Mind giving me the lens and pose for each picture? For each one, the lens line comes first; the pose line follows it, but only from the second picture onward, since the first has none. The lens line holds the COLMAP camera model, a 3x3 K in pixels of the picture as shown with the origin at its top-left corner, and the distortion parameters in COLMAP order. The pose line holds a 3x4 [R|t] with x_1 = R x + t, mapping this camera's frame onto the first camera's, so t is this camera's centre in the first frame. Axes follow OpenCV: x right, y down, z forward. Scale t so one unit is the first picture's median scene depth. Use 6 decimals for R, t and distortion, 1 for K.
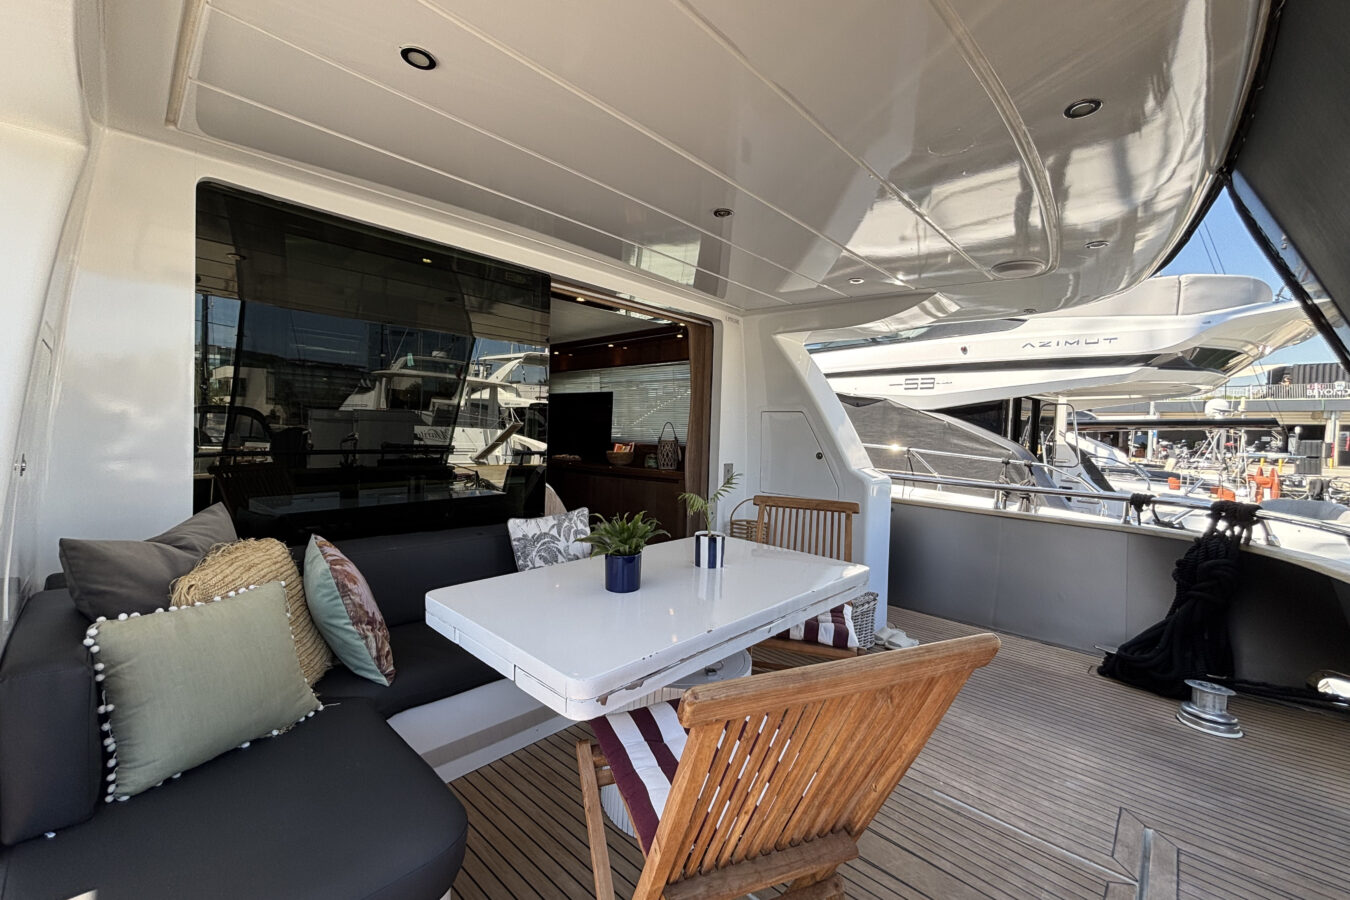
lens RADIAL K [[546.3, 0, 678.9], [0, 546.3, 453.3], [0, 0, 1]] dist [0.001430, 0.000105]
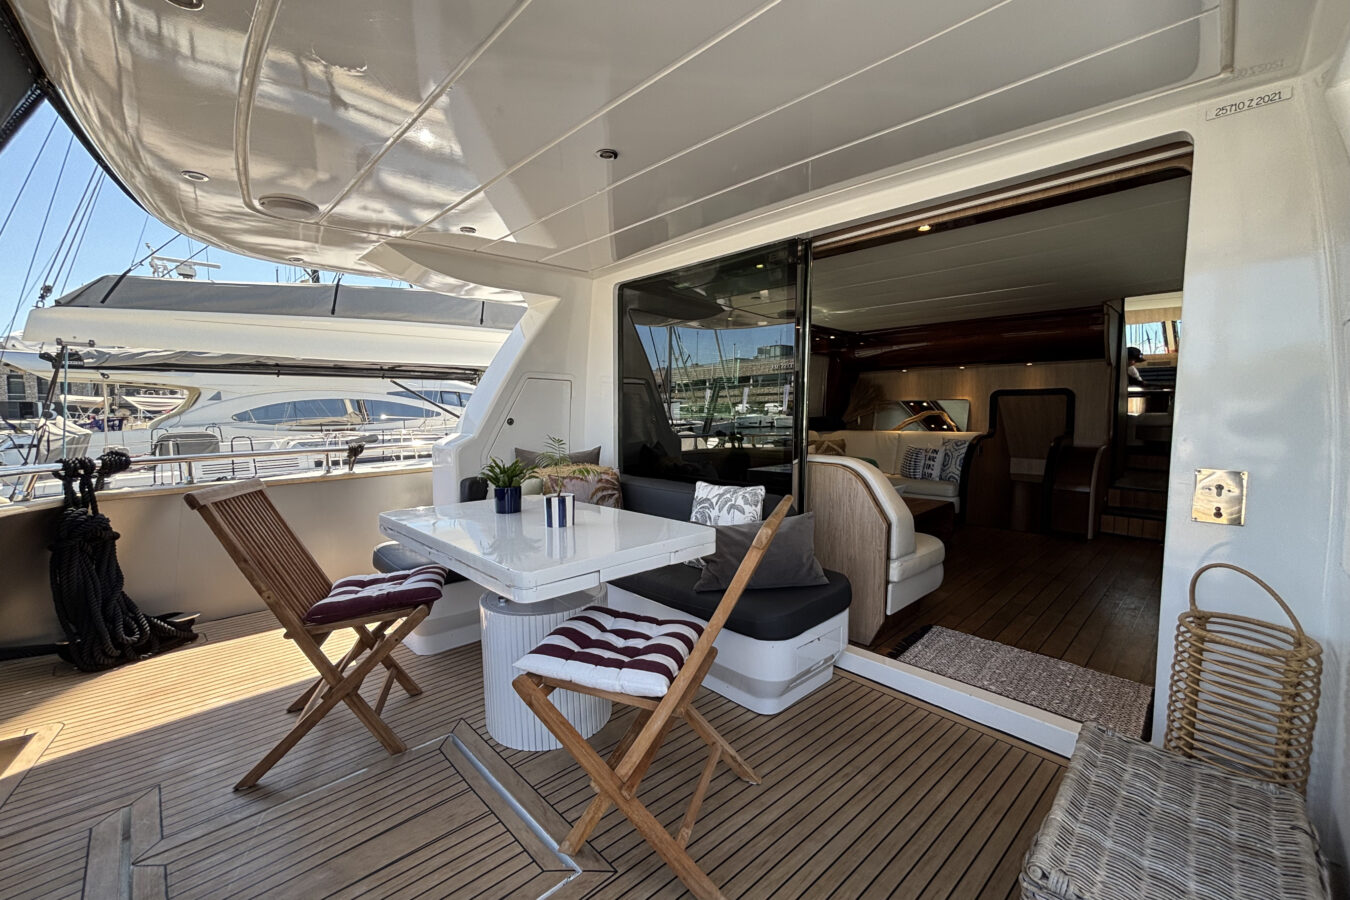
lens RADIAL K [[546.3, 0, 679.2], [0, 546.3, 444.9], [0, 0, 1]] dist [0.001430, 0.000105]
pose [[-0.059388, 0.037184, -0.997542, 0.755635], [-0.035115, 0.998610, 0.039315, -0.002092], [0.997617, 0.037364, -0.058000, 0.901379]]
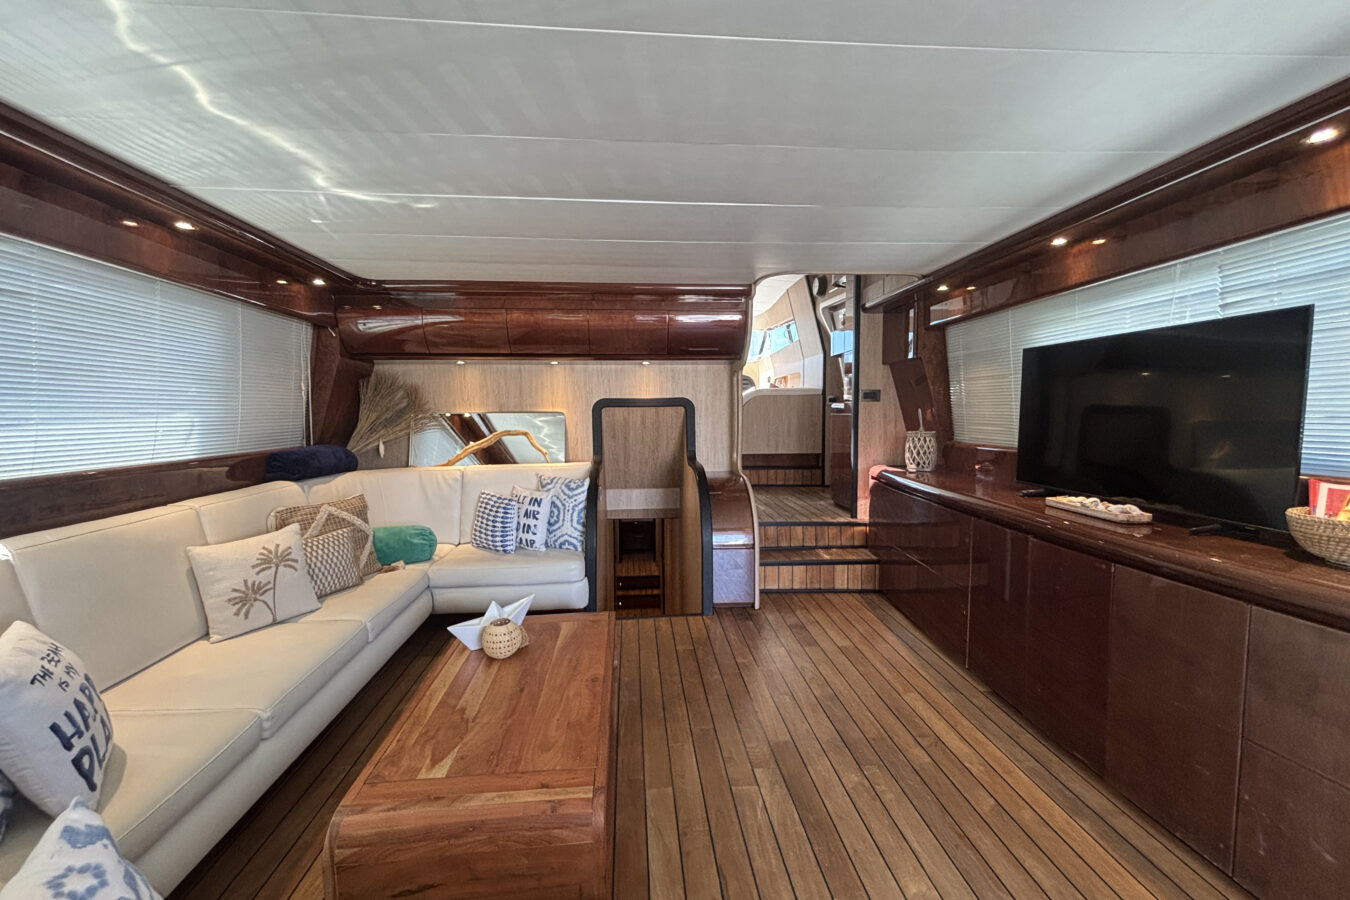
lens RADIAL K [[546.3, 0, 672.5], [0, 546.3, 451.4], [0, 0, 1]] dist [0.001430, 0.000105]
pose [[0.730812, 0.024350, -0.682144, -0.328819], [0.002675, 0.999254, 0.038536, -0.091297], [0.682573, -0.029988, 0.730202, 1.070805]]
